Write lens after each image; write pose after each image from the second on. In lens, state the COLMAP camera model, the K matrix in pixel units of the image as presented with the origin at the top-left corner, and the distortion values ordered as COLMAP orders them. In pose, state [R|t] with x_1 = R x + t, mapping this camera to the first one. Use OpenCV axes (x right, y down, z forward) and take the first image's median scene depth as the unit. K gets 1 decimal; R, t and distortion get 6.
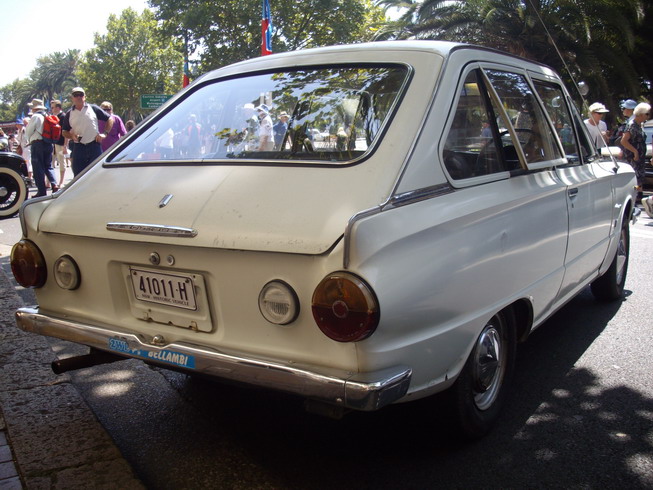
lens RADIAL K [[699.3, 0, 325.5], [0, 699.3, 244.9], [0, 0, 1]] dist [-0.100074, 0.000000]
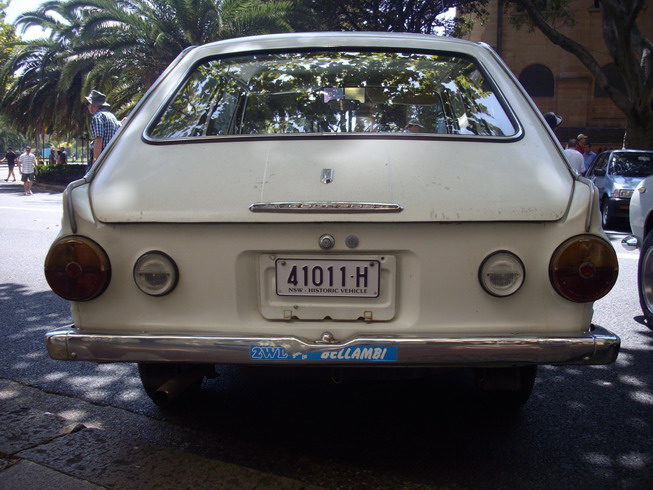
lens RADIAL K [[699.3, 0, 326.6], [0, 699.3, 243.7], [0, 0, 1]] dist [-0.100074, 0.000000]
pose [[0.844385, -0.040141, 0.534231, -0.701837], [0.064458, 0.997557, -0.026924, 0.044710], [-0.531845, 0.057170, 0.844910, 0.270264]]
